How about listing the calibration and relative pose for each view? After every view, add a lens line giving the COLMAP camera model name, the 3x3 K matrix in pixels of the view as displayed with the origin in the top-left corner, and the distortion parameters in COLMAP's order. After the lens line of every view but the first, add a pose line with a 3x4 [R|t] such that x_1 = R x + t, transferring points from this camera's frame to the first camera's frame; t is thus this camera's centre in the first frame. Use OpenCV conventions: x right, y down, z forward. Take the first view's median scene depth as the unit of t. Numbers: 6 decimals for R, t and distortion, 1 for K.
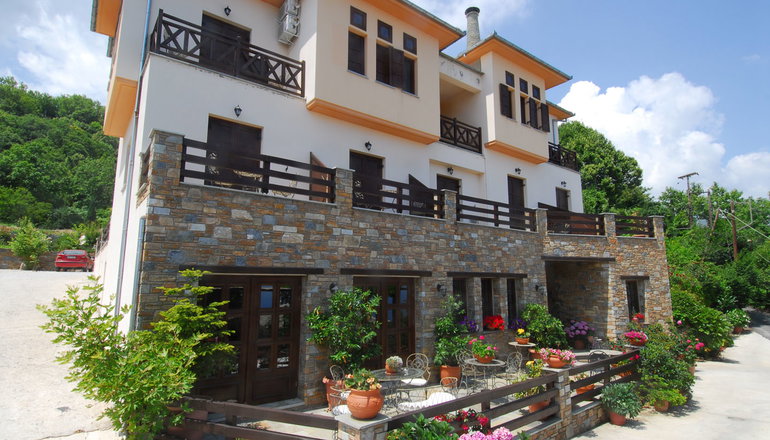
lens RADIAL K [[398.6, 0, 385.0], [0, 398.6, 220.0], [0, 0, 1]] dist [-0.002237, -0.000293]
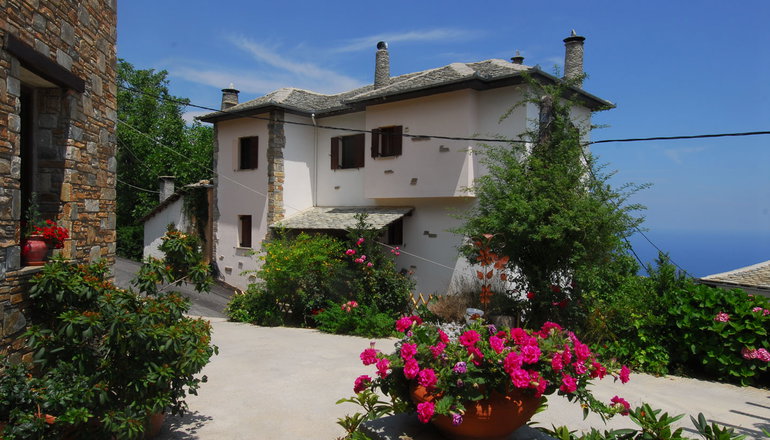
lens RADIAL K [[521.5, 0, 385.0], [0, 521.5, 220.0], [0, 0, 1]] dist [0.070374, -0.102185]
pose [[0.092086, 0.005017, 0.995738, 0.349858], [-0.167702, 0.985781, 0.010542, 0.196122], [-0.981527, -0.167958, 0.091618, 0.775681]]
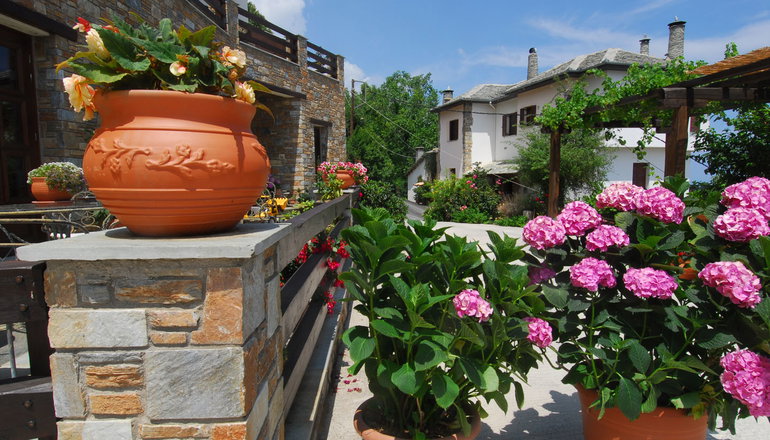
lens RADIAL K [[446.4, 0, 385.0], [0, 446.4, 220.0], [0, 0, 1]] dist [0.004465, -0.000465]
pose [[0.604633, -0.073947, 0.793064, -0.069053], [-0.115668, 0.976974, 0.179281, 0.162927], [-0.788061, -0.200132, 0.582157, 0.291079]]
